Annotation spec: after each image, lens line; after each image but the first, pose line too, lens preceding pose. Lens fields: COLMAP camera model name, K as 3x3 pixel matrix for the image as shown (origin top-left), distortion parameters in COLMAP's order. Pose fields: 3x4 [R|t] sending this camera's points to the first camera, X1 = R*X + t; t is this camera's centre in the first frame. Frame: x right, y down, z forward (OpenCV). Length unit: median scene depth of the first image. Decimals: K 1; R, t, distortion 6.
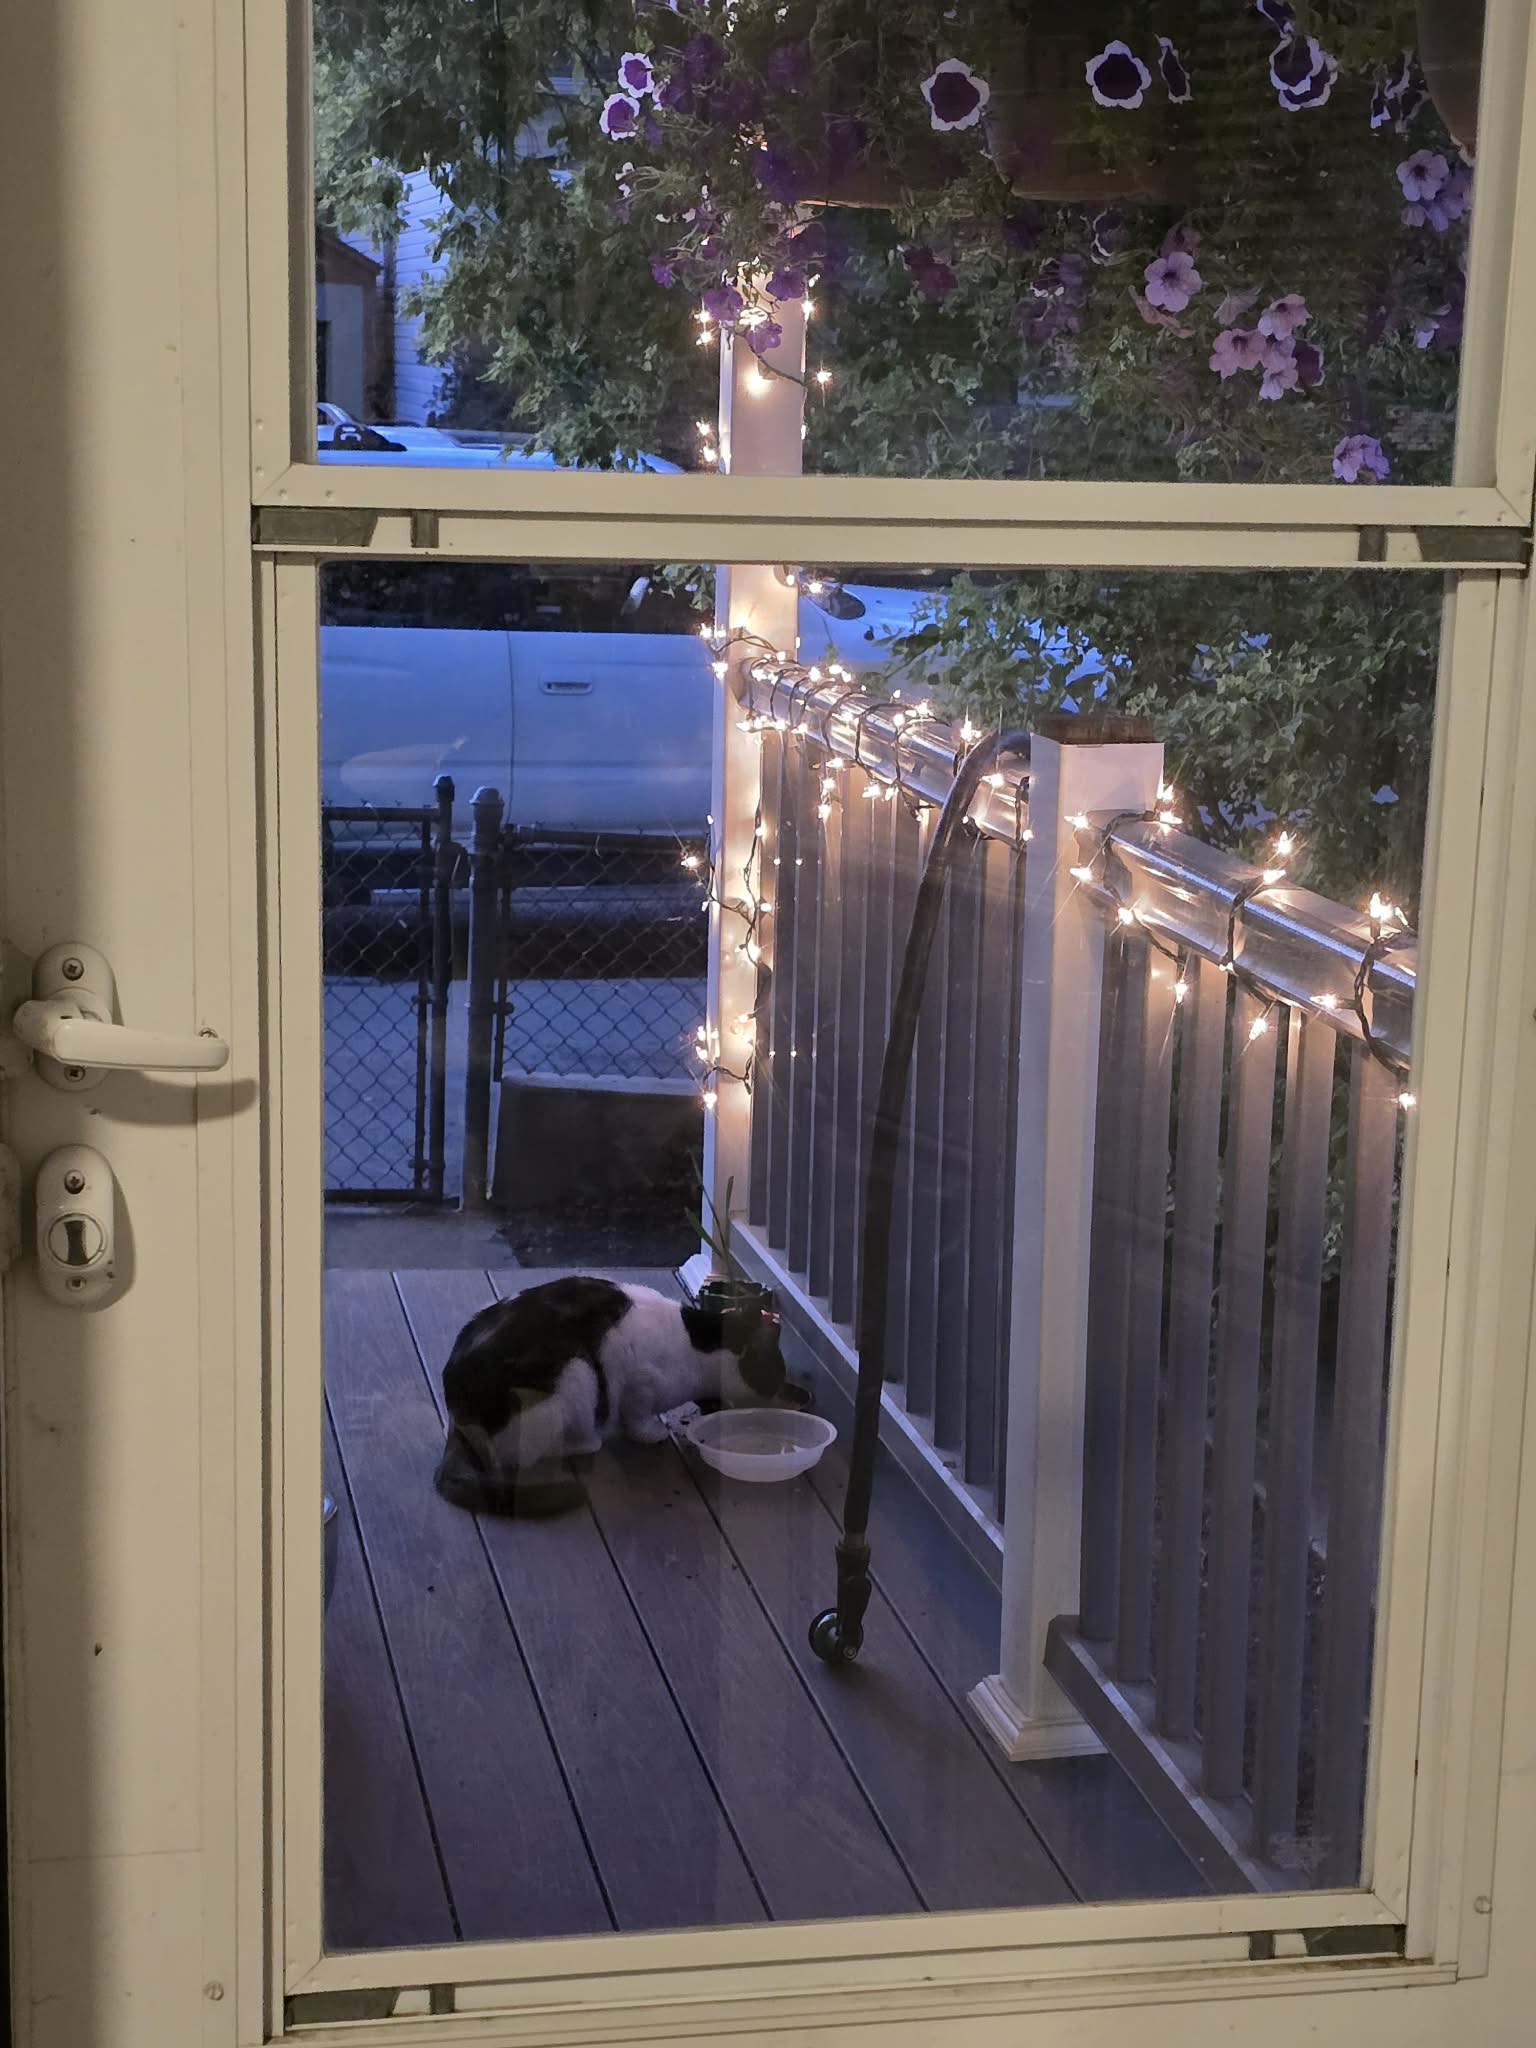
lens RADIAL K [[3703.0, 0, 768.0], [0, 3703.0, 1024.0], [0, 0, 1]] dist [0.227801, -0.011343]
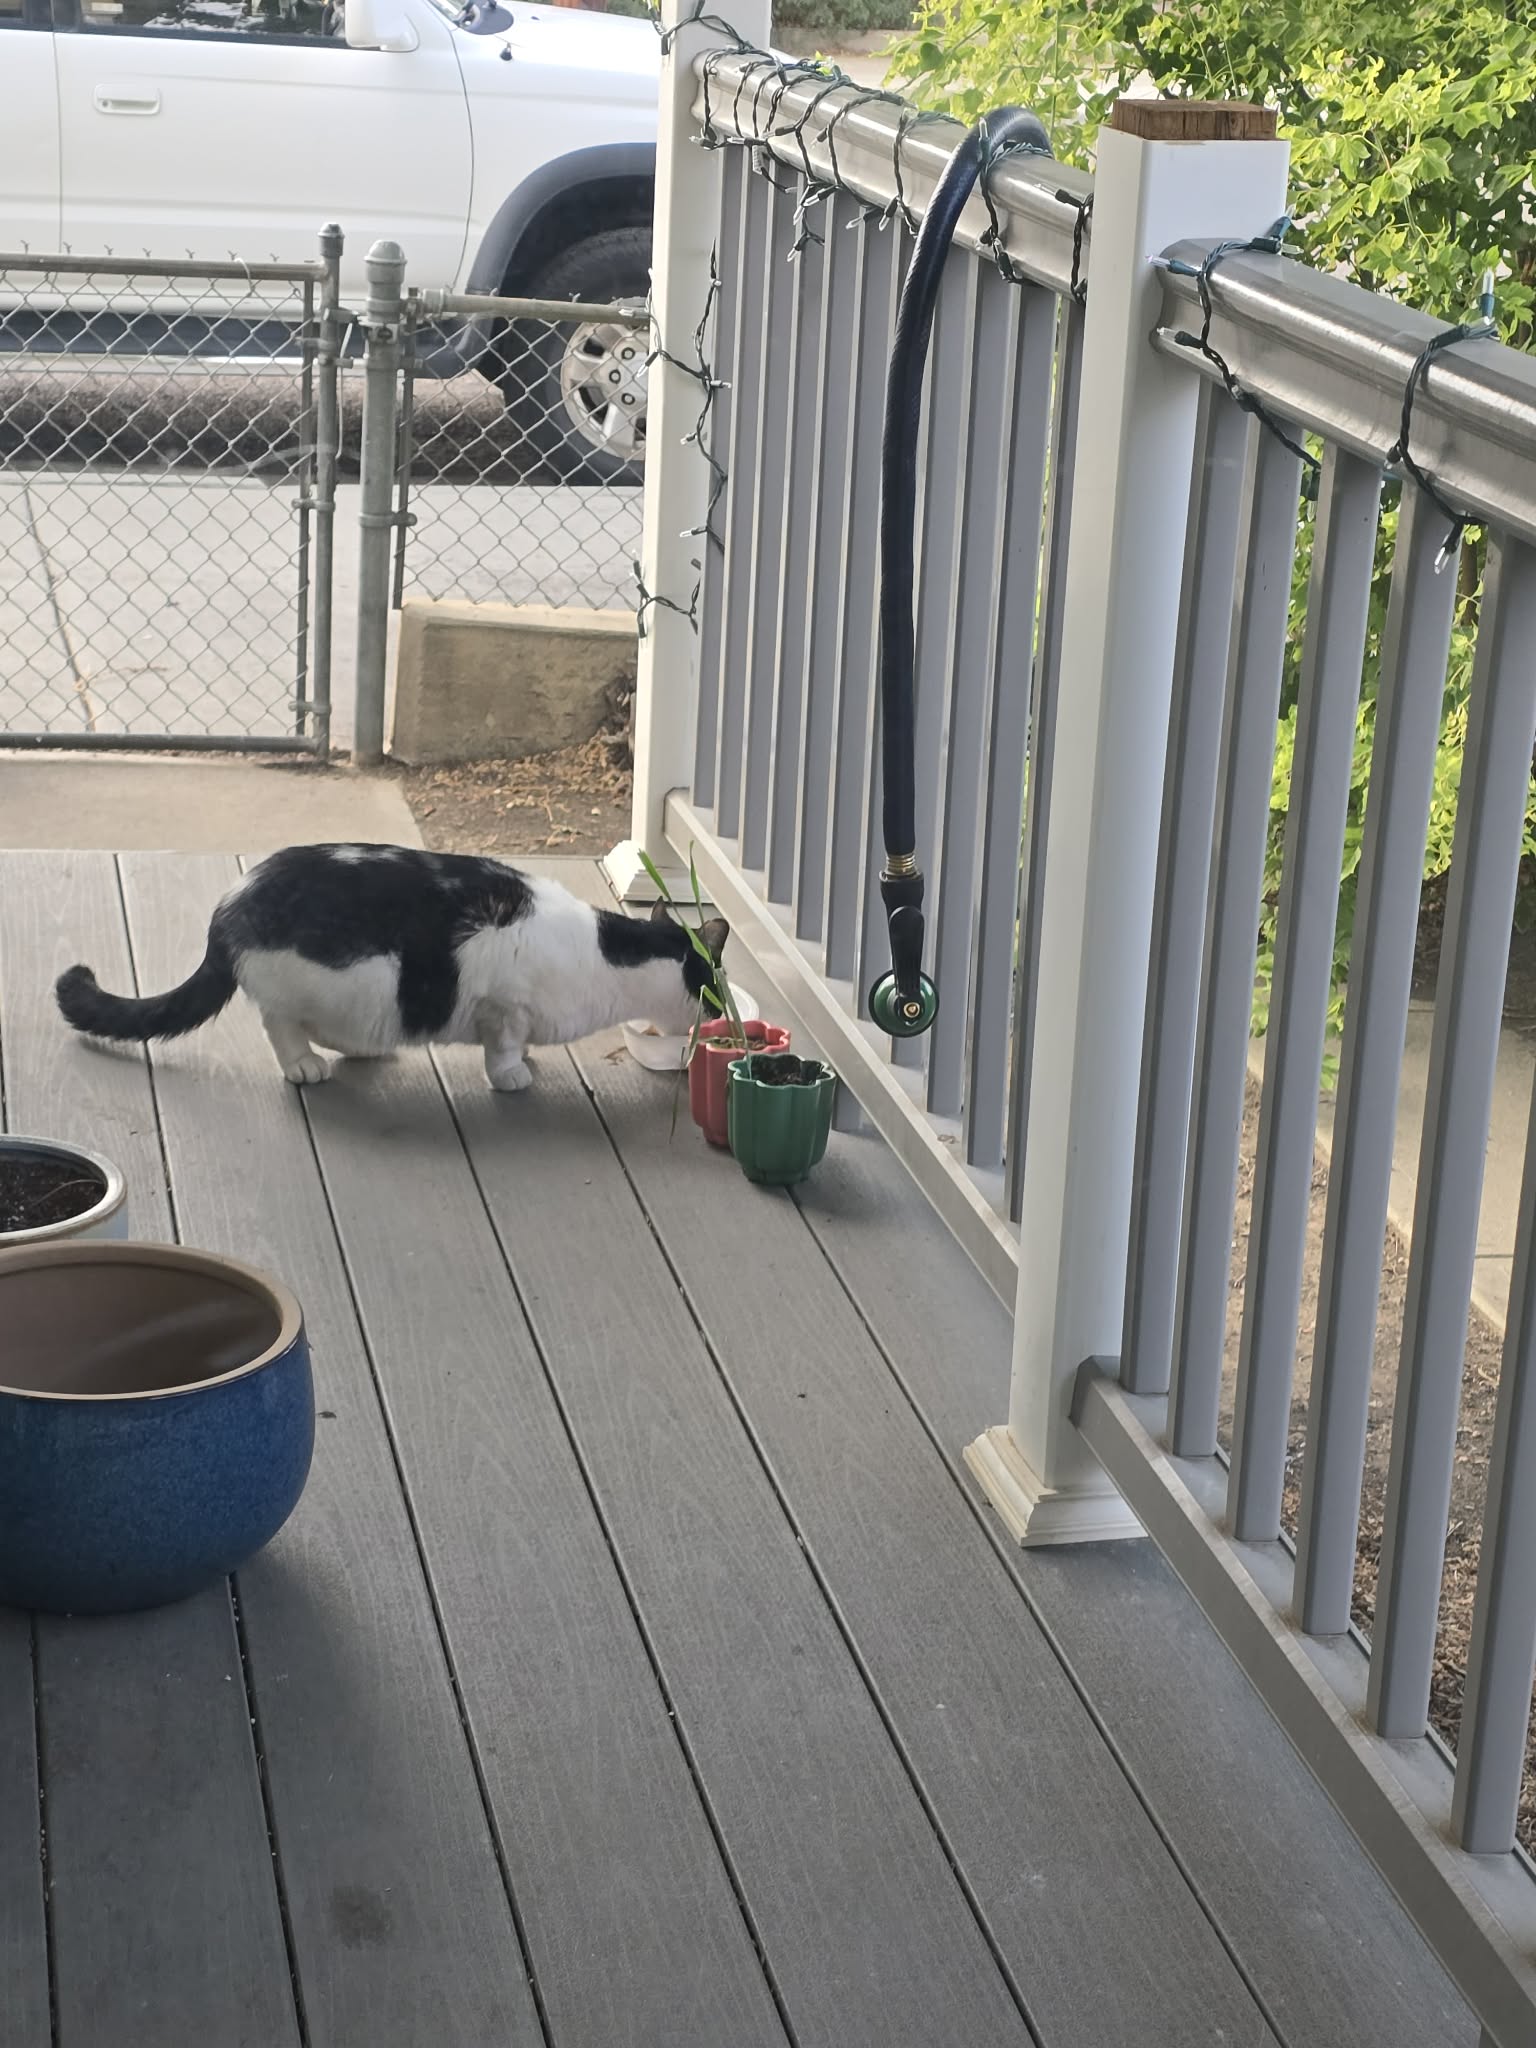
lens RADIAL K [[3703.0, 0, 768.0], [0, 3703.0, 1024.0], [0, 0, 1]] dist [0.227801, -0.011343]
pose [[0.999742, 0.019873, 0.011009, 0.002456], [-0.021111, 0.991678, 0.127003, 0.000186], [-0.008393, -0.127203, 0.991841, 0.168012]]
